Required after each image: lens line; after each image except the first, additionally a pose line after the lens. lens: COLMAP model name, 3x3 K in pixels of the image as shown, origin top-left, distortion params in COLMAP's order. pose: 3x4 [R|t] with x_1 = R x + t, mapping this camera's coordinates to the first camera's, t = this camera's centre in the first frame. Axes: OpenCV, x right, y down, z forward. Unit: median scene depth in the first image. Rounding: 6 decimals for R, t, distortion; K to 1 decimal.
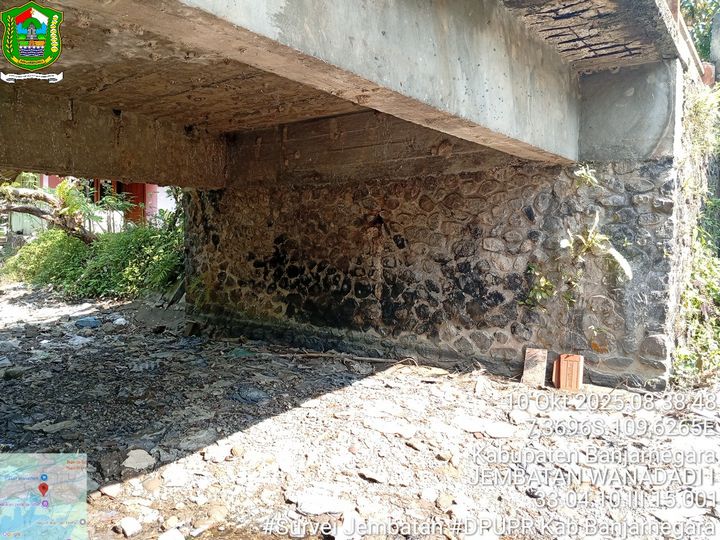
lens RADIAL K [[551.3, 0, 354.2], [0, 551.3, 271.2], [0, 0, 1]] dist [0.074218, -0.158765]
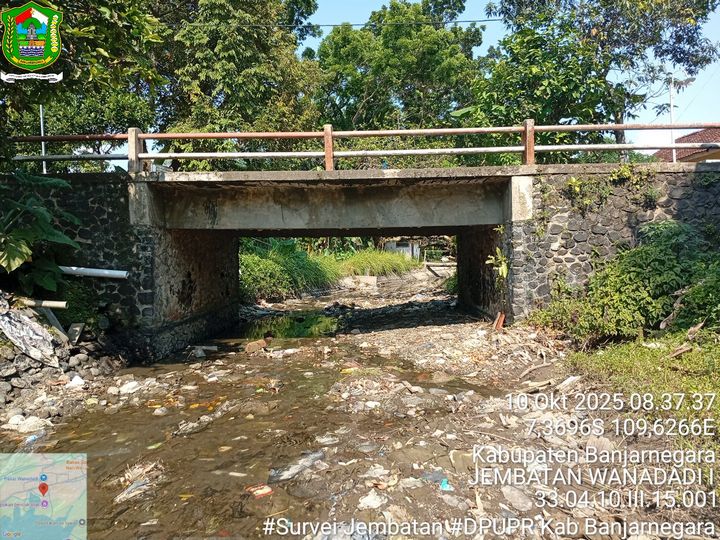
lens RADIAL K [[551.3, 0, 359.2], [0, 551.3, 271.0], [0, 0, 1]] dist [0.074218, -0.158765]
pose [[0.581189, 0.003275, -0.813762, 1.403306], [-0.027851, 0.999486, -0.015868, 0.026643], [0.813292, 0.031886, 0.580982, -0.531410]]
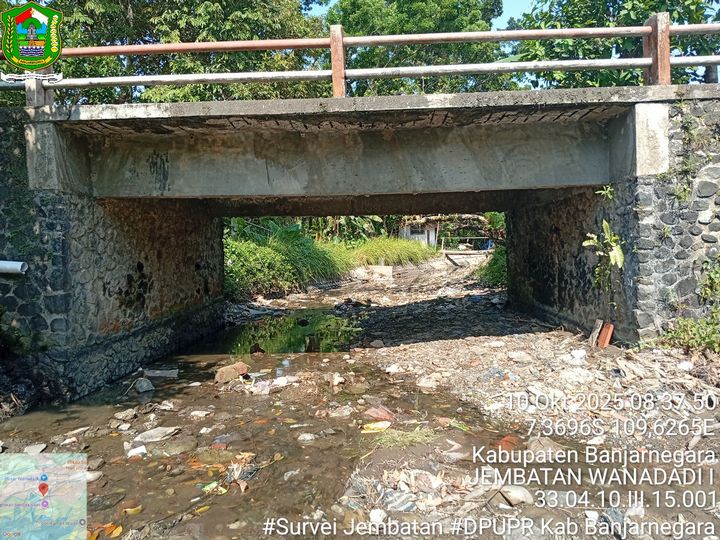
lens RADIAL K [[551.3, 0, 358.8], [0, 551.3, 270.2], [0, 0, 1]] dist [0.074218, -0.158765]
pose [[0.566333, 0.013006, -0.824074, 0.918054], [-0.020428, 0.999790, 0.001740, 0.021161], [0.823924, 0.015848, 0.566479, -0.226270]]
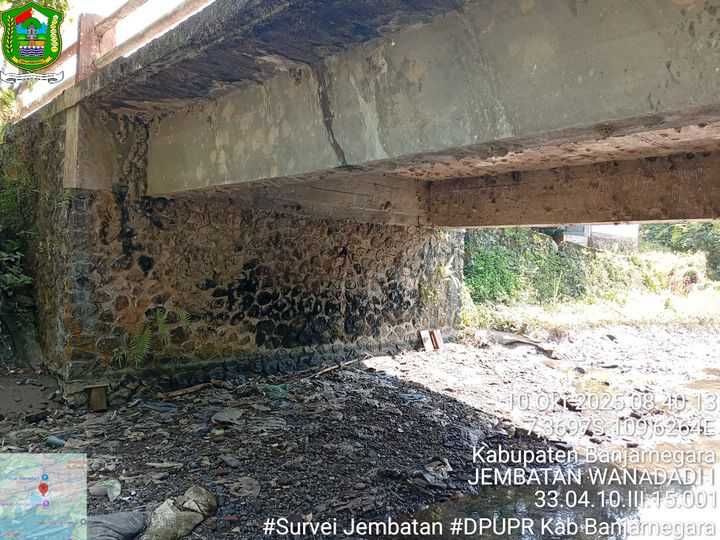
lens RADIAL K [[551.3, 0, 355.5], [0, 551.3, 268.1], [0, 0, 1]] dist [0.074218, -0.158765]
pose [[0.151392, -0.006489, 0.988453, -1.169615], [0.027060, 0.999631, 0.002418, -0.056187], [-0.988103, 0.026381, 0.151511, 0.764788]]
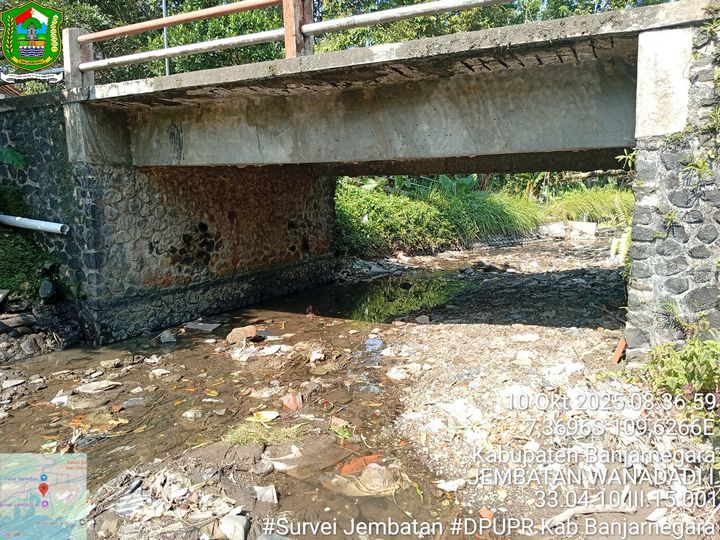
lens RADIAL K [[551.3, 0, 359.1], [0, 551.3, 271.5], [0, 0, 1]] dist [0.074218, -0.158765]
pose [[0.161530, 0.123504, -0.979109, 1.028215], [-0.050134, 0.991884, 0.116845, -0.048177], [0.985594, 0.030213, 0.166411, 0.259559]]
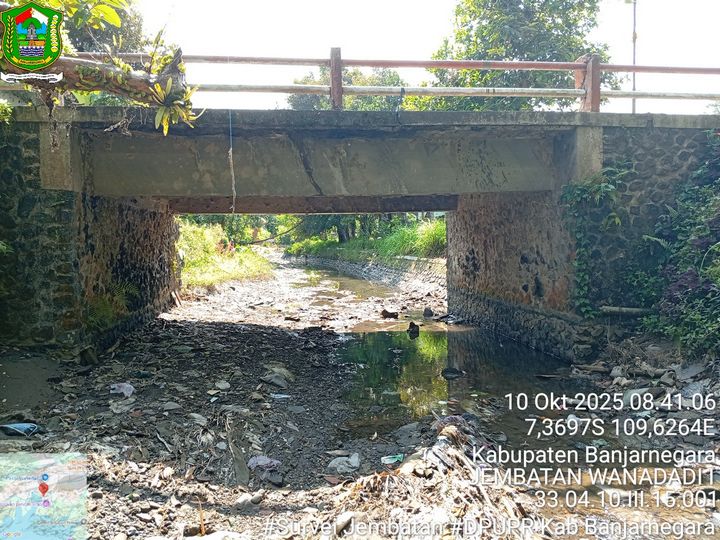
lens RADIAL K [[551.3, 0, 357.7], [0, 551.3, 267.3], [0, 0, 1]] dist [0.074218, -0.158765]
pose [[-0.696323, -0.029009, 0.717142, -1.529676], [0.053001, 0.994377, 0.091686, -0.110620], [-0.715769, 0.101852, -0.690869, 1.656058]]
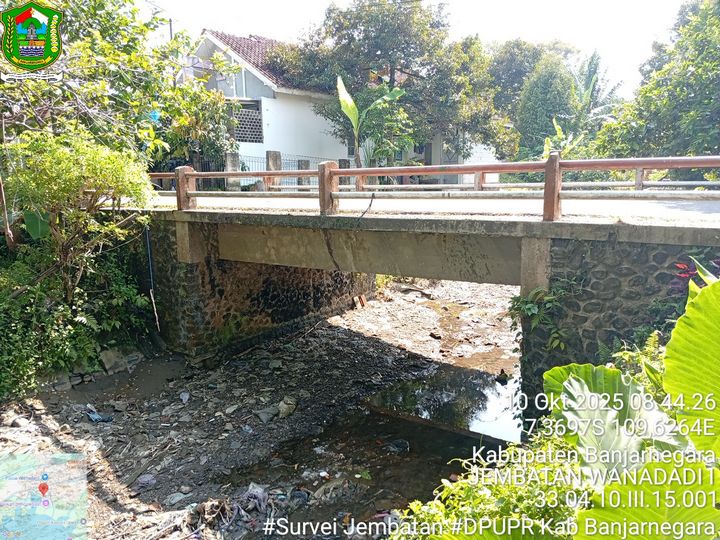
lens RADIAL K [[551.3, 0, 359.1], [0, 551.3, 265.9], [0, 0, 1]] dist [0.074218, -0.158765]
pose [[-0.038599, -0.168266, 0.984986, -2.064286], [0.077720, 0.982229, 0.170840, -0.424437], [-0.996228, 0.083147, -0.024836, 0.842683]]
